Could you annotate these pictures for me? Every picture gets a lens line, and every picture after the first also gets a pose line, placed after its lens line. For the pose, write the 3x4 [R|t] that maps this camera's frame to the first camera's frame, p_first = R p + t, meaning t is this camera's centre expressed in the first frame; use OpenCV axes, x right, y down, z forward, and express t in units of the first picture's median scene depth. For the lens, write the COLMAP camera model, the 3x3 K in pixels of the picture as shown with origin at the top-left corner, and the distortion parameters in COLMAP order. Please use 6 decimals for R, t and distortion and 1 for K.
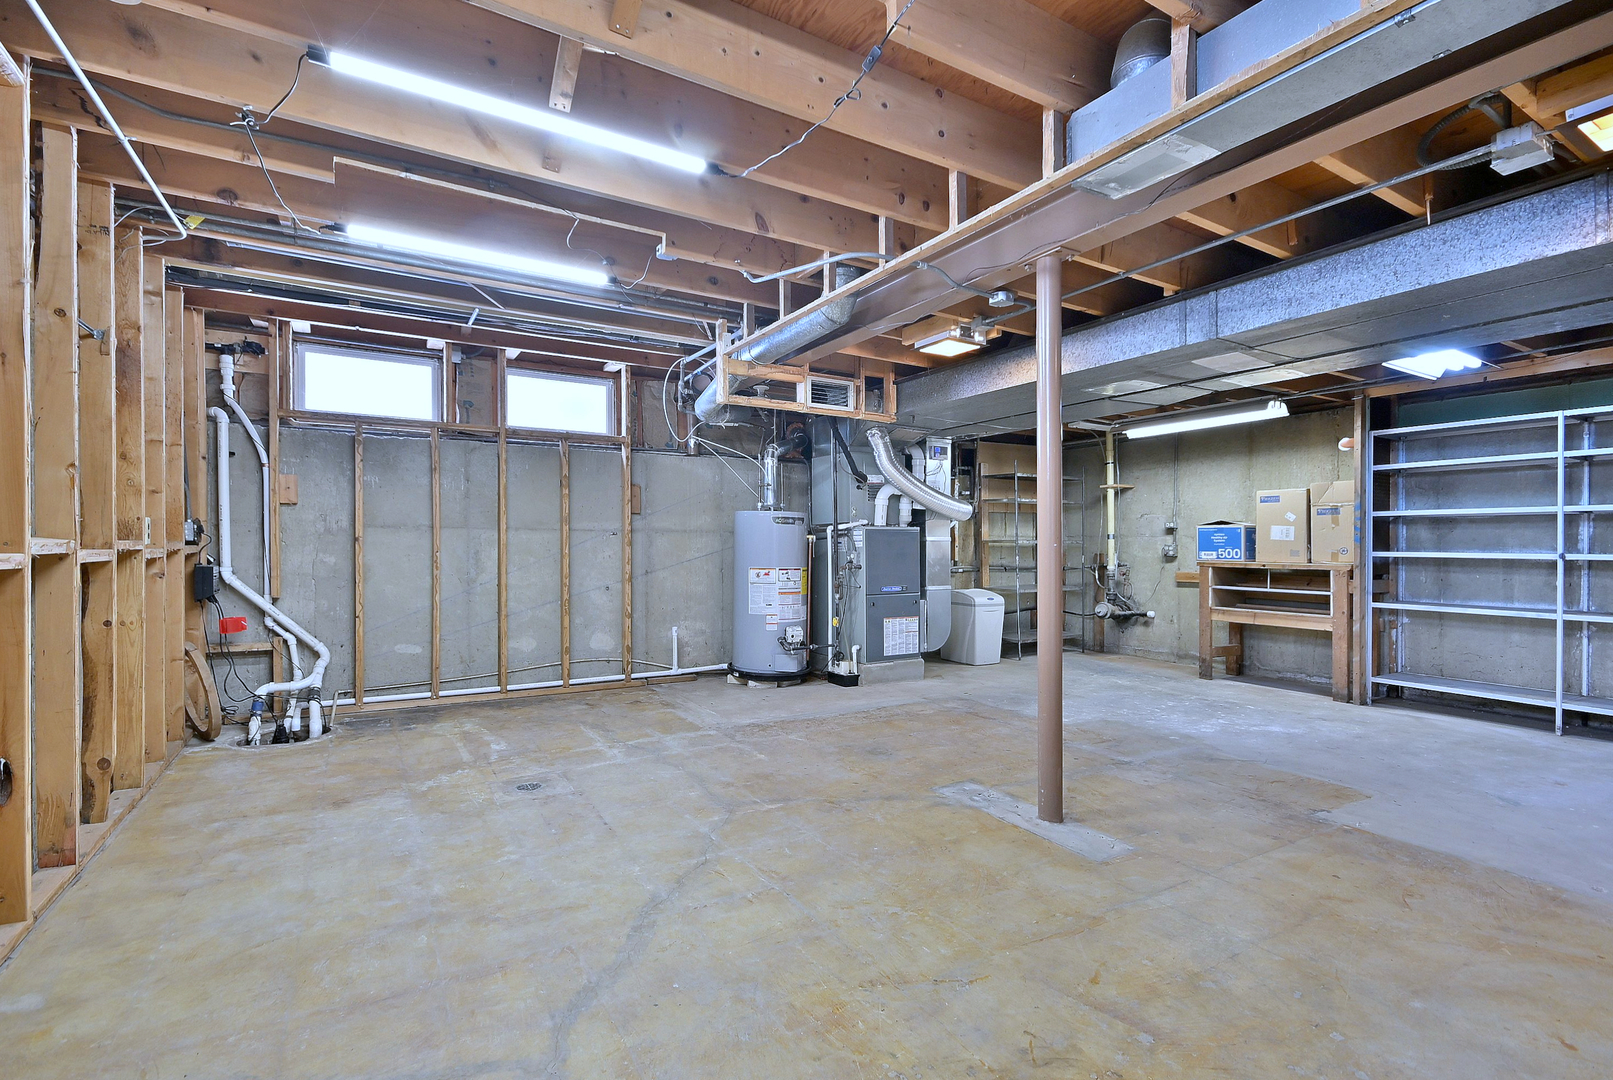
lens RADIAL K [[725.9, 0, 802.9], [0, 725.9, 530.2], [0, 0, 1]] dist [0.000257, -0.000350]
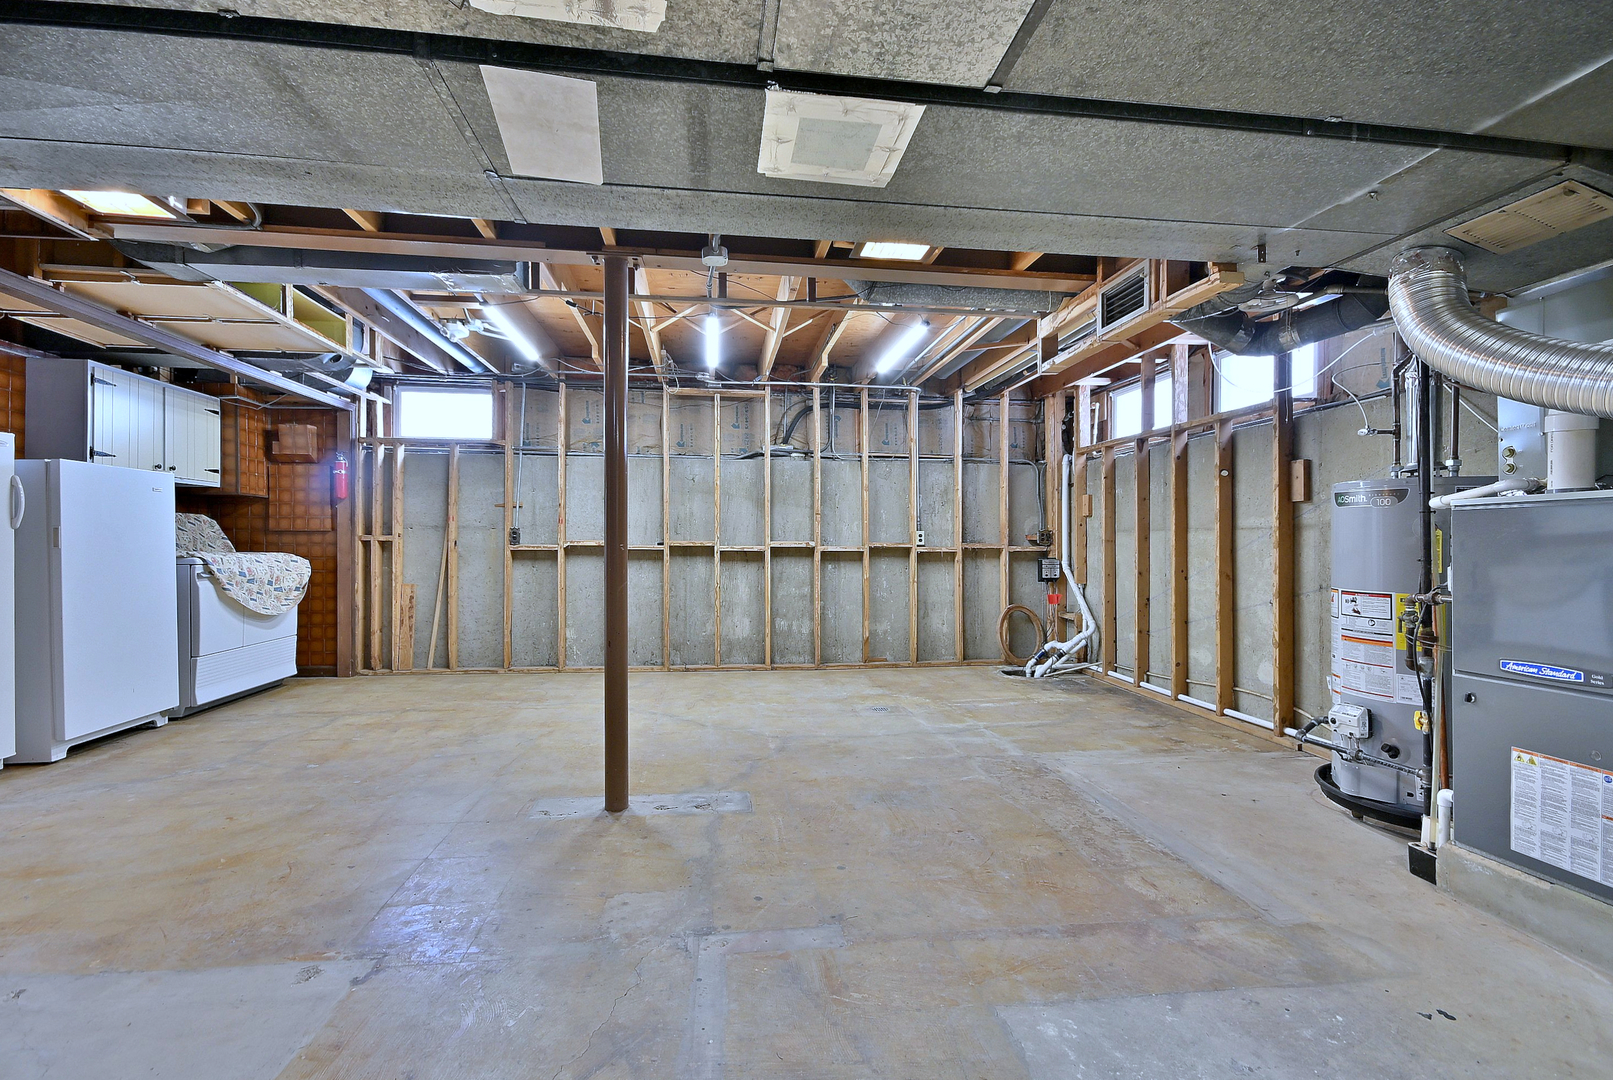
lens RADIAL K [[725.0, 0, 806.5], [0, 725.0, 540.0], [0, 0, 1]] dist [-0.002036, -0.000359]
pose [[-0.388768, -0.011268, -0.921267, 0.957772], [0.010665, 0.999803, -0.016729, 0.033066], [0.921274, -0.016329, -0.388571, 1.336161]]
